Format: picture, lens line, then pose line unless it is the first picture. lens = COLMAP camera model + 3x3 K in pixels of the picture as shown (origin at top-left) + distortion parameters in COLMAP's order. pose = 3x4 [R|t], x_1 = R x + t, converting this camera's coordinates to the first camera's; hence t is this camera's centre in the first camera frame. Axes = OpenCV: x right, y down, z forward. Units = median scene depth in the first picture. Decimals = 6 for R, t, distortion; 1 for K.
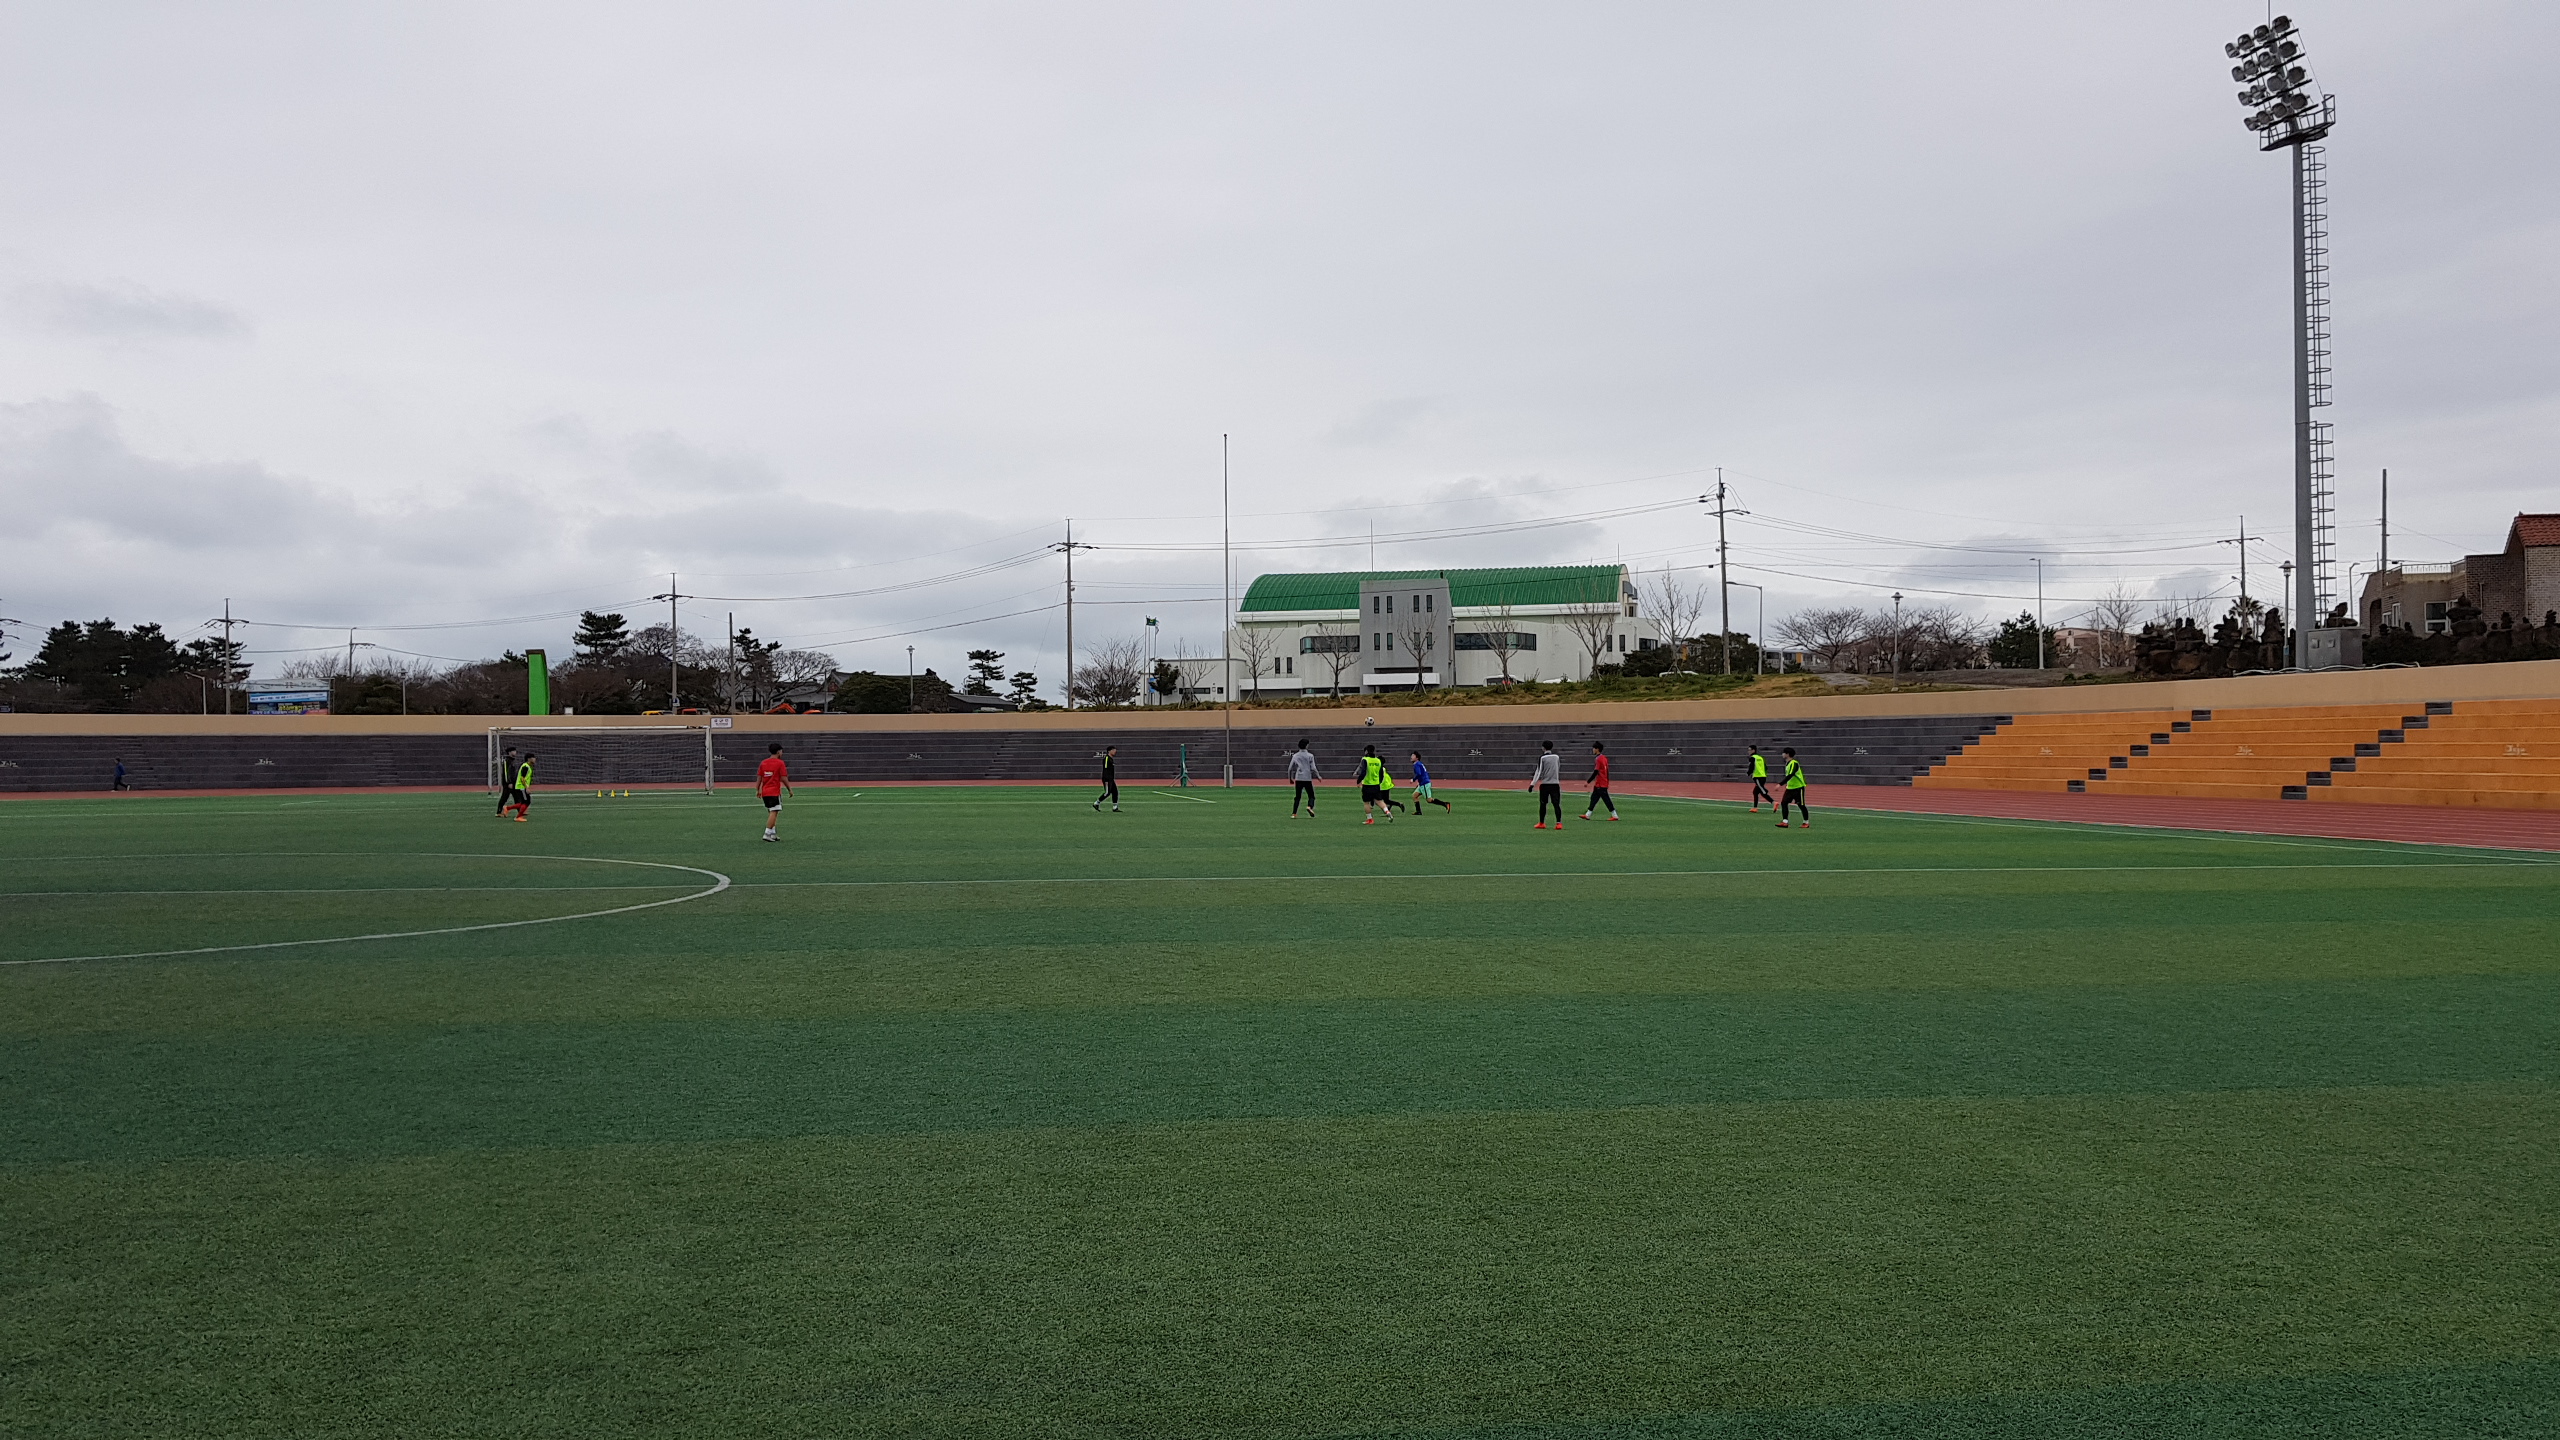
lens RADIAL K [[1999.9, 0, 1290.2], [0, 1999.9, 685.6], [0, 0, 1]] dist [0.094770, -0.163117]
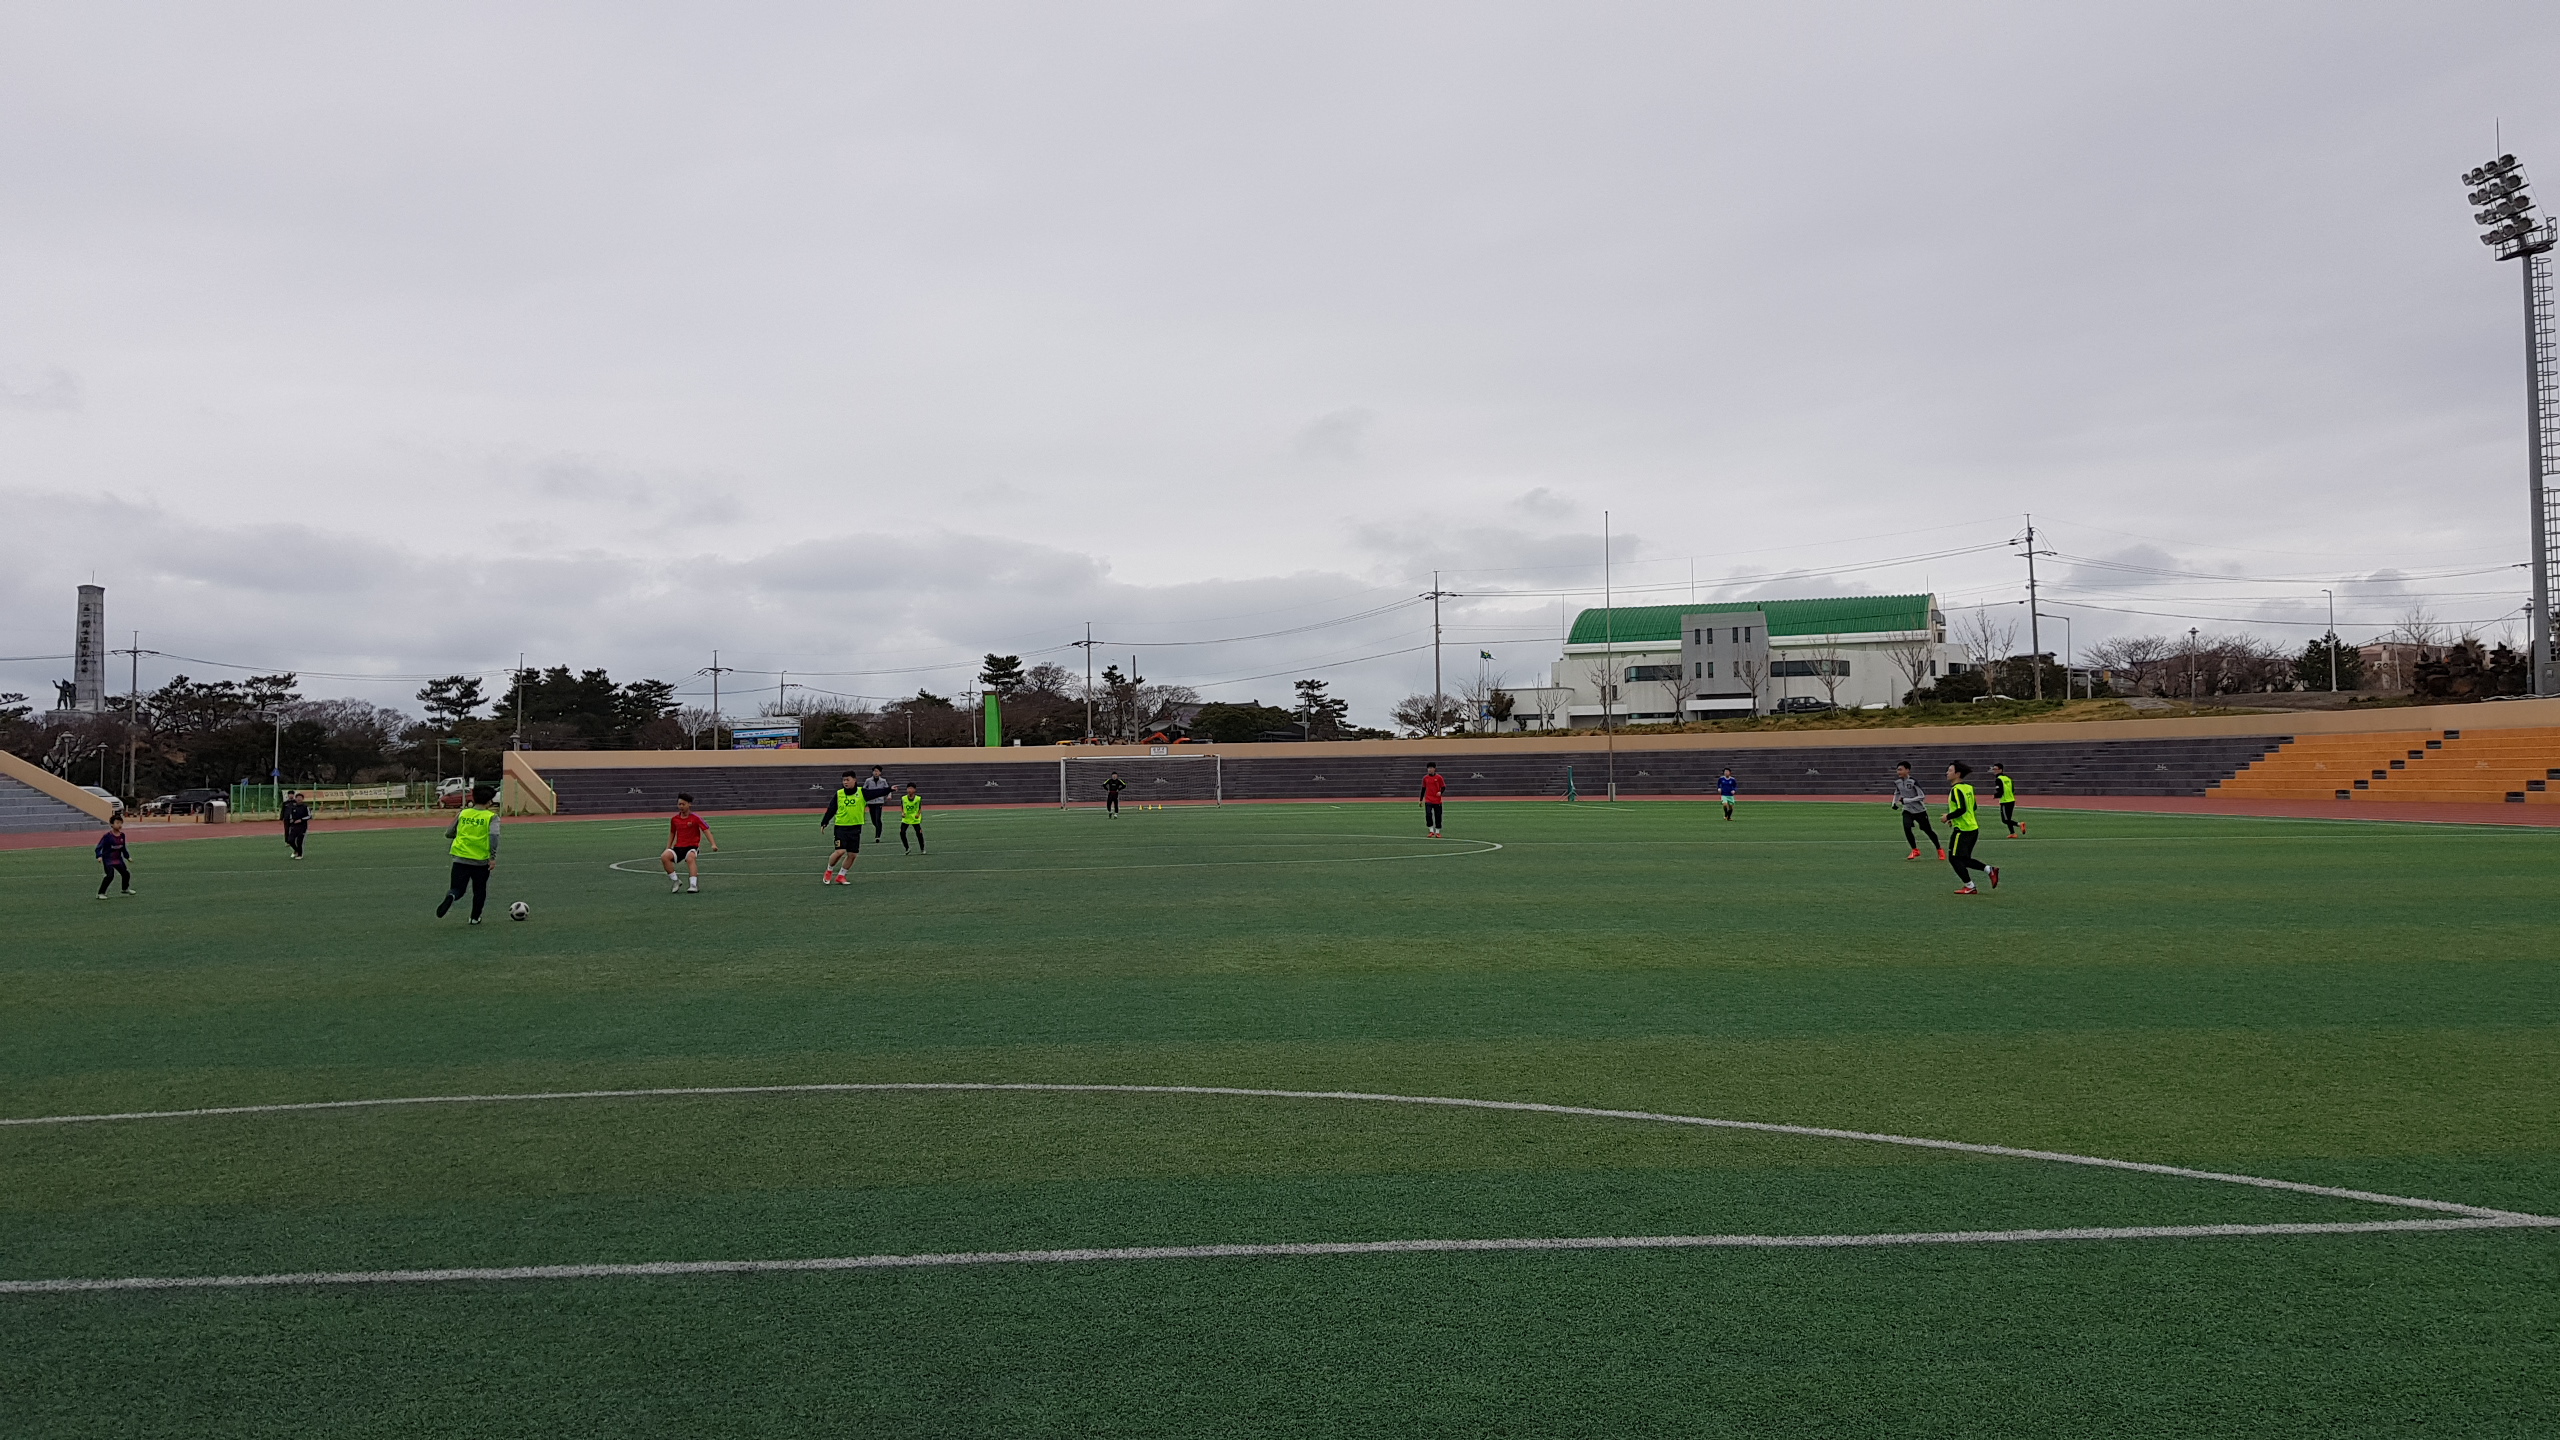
lens RADIAL K [[2018.1, 0, 1342.6], [0, 2018.1, 674.0], [0, 0, 1]] dist [0.105053, -0.173637]
pose [[0.993797, -0.014487, -0.110265, -0.032141], [0.012660, 0.999771, -0.017250, -0.004038], [0.110490, 0.015747, 0.993752, -0.129831]]
